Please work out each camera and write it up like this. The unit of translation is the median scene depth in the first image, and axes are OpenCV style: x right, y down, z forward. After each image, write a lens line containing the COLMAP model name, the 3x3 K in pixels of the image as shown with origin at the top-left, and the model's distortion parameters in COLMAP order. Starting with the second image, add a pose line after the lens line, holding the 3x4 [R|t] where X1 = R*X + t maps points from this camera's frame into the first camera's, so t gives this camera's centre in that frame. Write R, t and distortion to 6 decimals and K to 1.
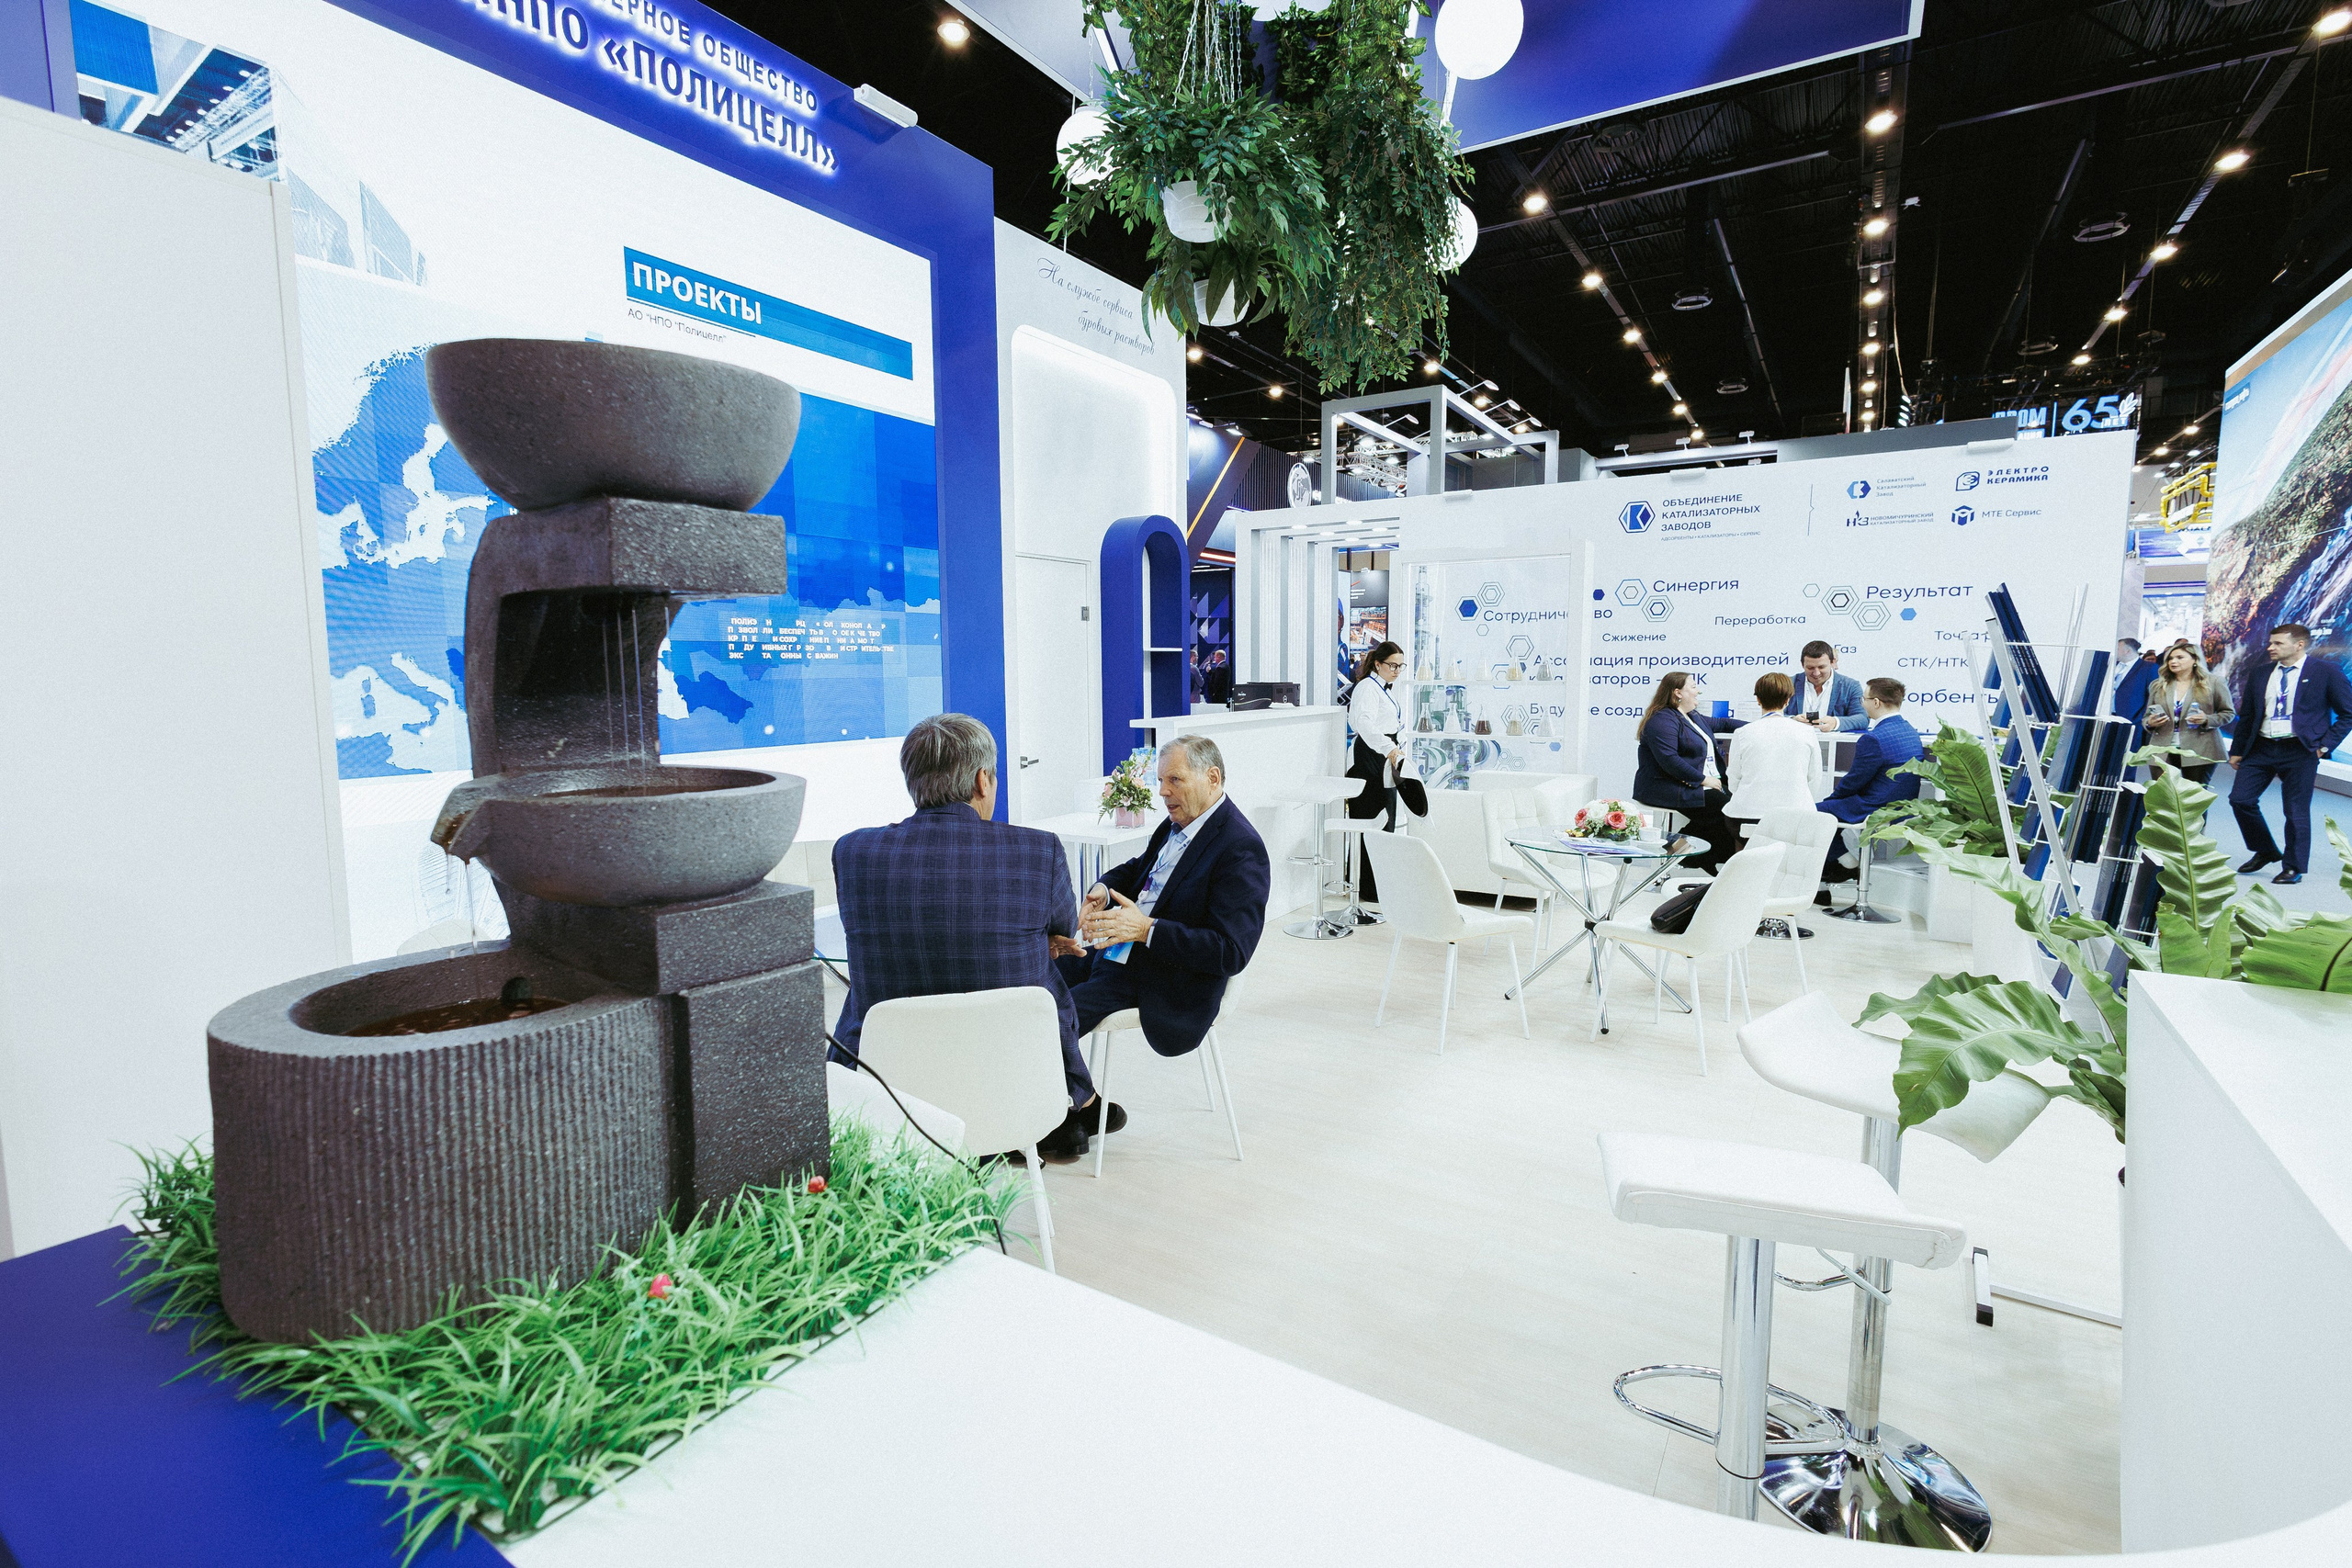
lens RADIAL K [[1085.9, 0, 1176.0], [0, 1085.9, 784.0], [0, 0, 1]] dist [0.014249, 0.000144]
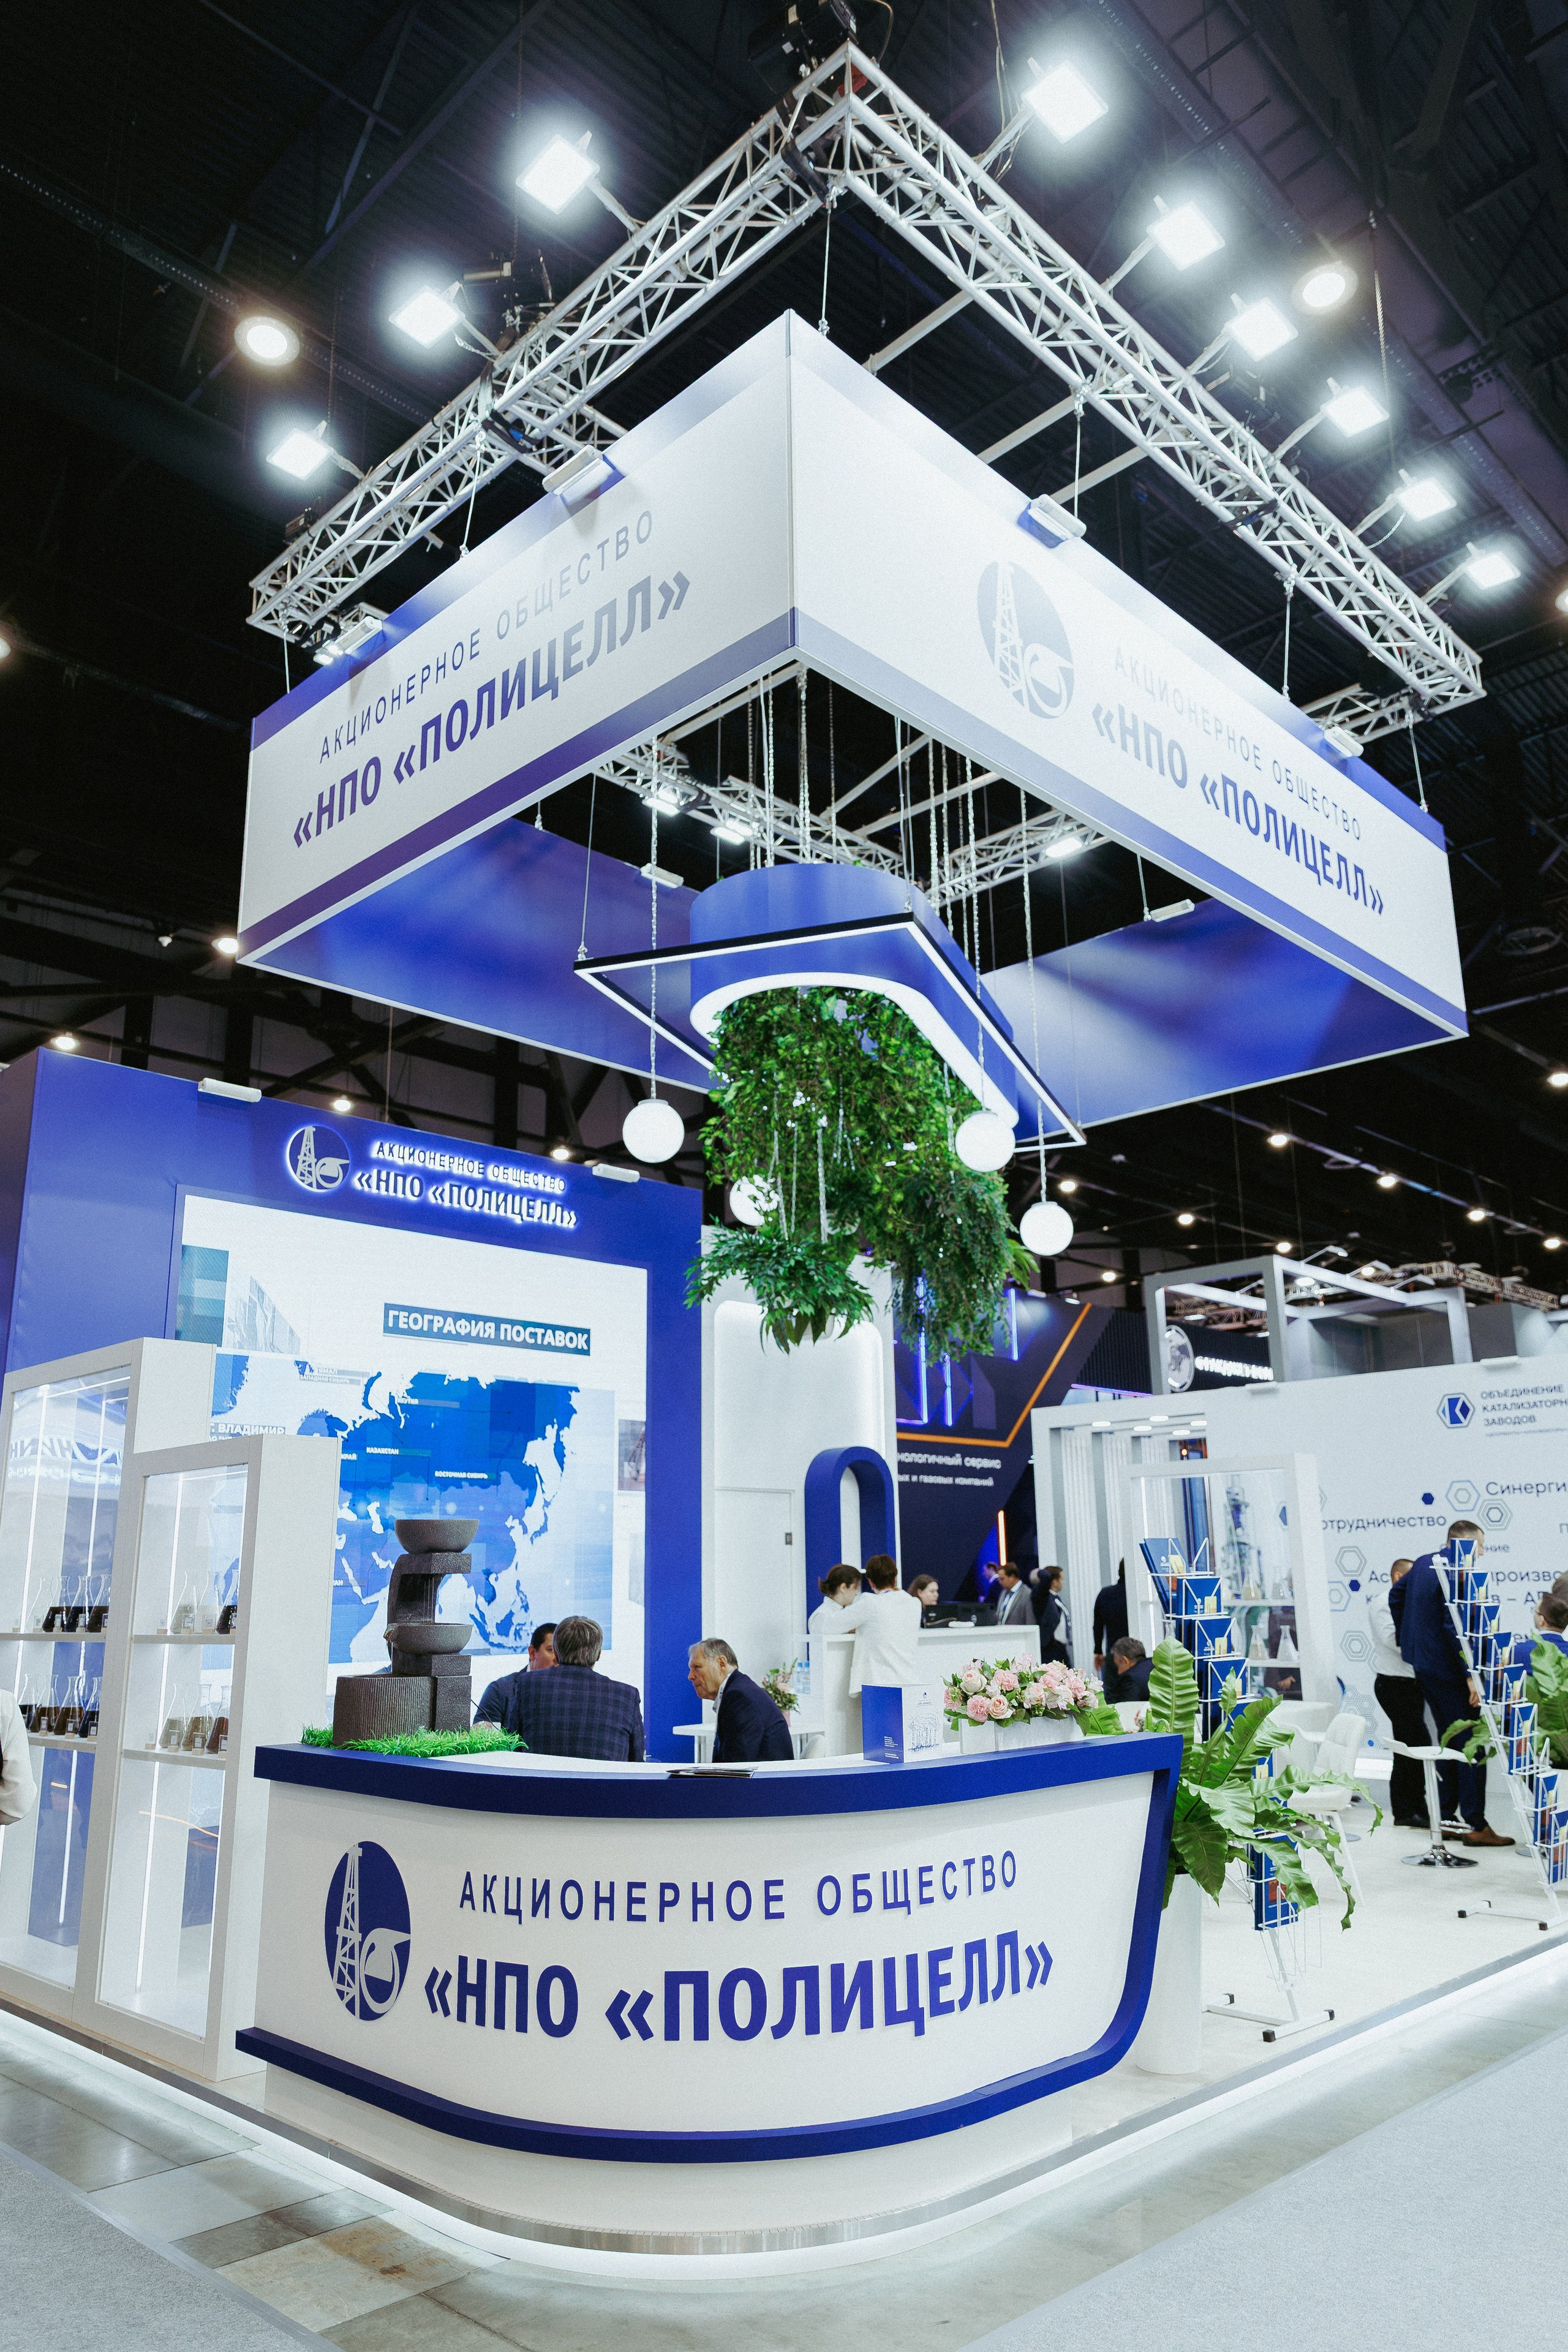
lens RADIAL K [[1594.4, 0, 784.0], [0, 1594.4, 1176.0], [0, 0, 1]] dist [0.007154, 0.001403]
pose [[0.976720, -0.061686, -0.205456, 0.396399], [-0.014533, 0.936534, -0.350276, 0.094555], [0.214024, 0.345107, 0.913835, -0.885980]]
